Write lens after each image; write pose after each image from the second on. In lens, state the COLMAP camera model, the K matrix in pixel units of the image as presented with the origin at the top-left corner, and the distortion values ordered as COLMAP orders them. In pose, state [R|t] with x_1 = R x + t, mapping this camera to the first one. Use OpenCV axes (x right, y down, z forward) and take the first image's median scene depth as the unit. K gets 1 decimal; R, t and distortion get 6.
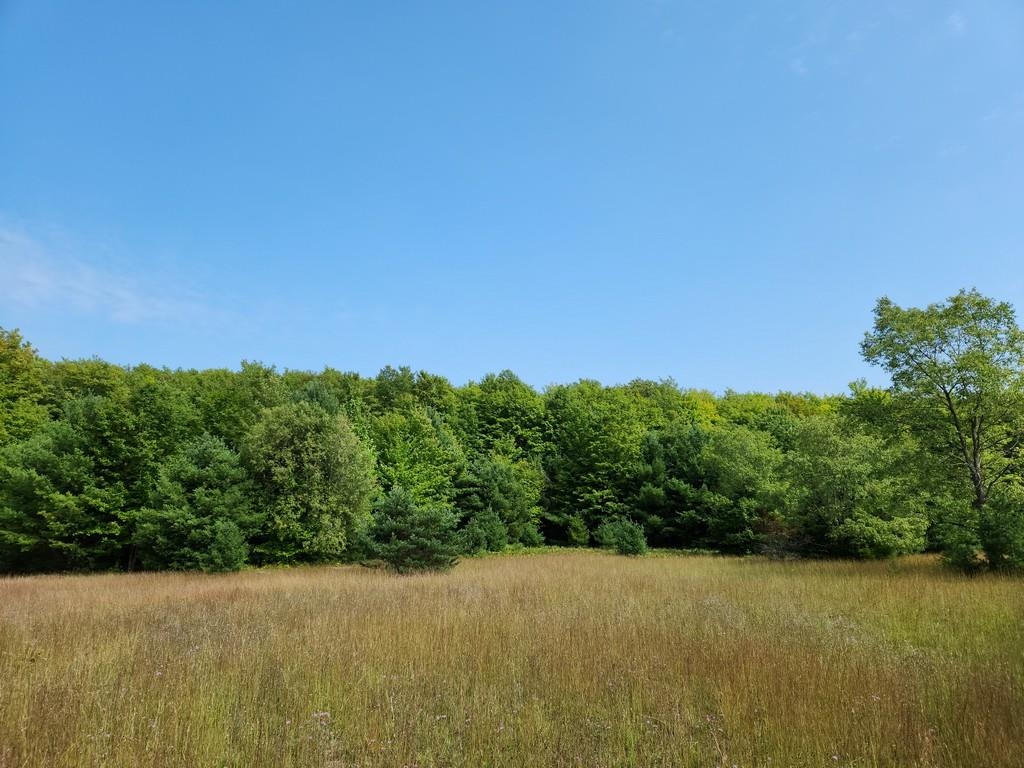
lens RADIAL K [[680.0, 0, 513.8], [0, 680.0, 380.5], [0, 0, 1]] dist [0.059461, -0.041934]
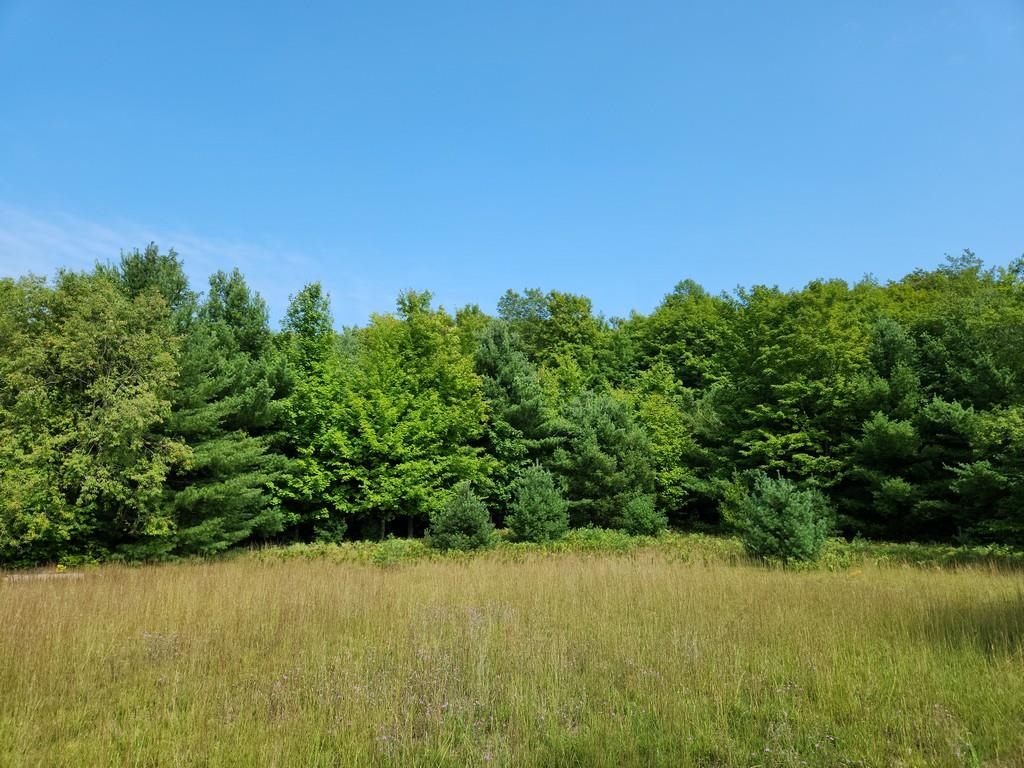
lens RADIAL K [[680.0, 0, 508.9], [0, 680.0, 389.2], [0, 0, 1]] dist [0.059461, -0.041934]
pose [[0.905477, -0.070741, -0.418457, 0.161139], [0.085712, 0.996174, 0.017064, 0.099213], [0.415649, -0.051318, 0.908076, 0.423752]]
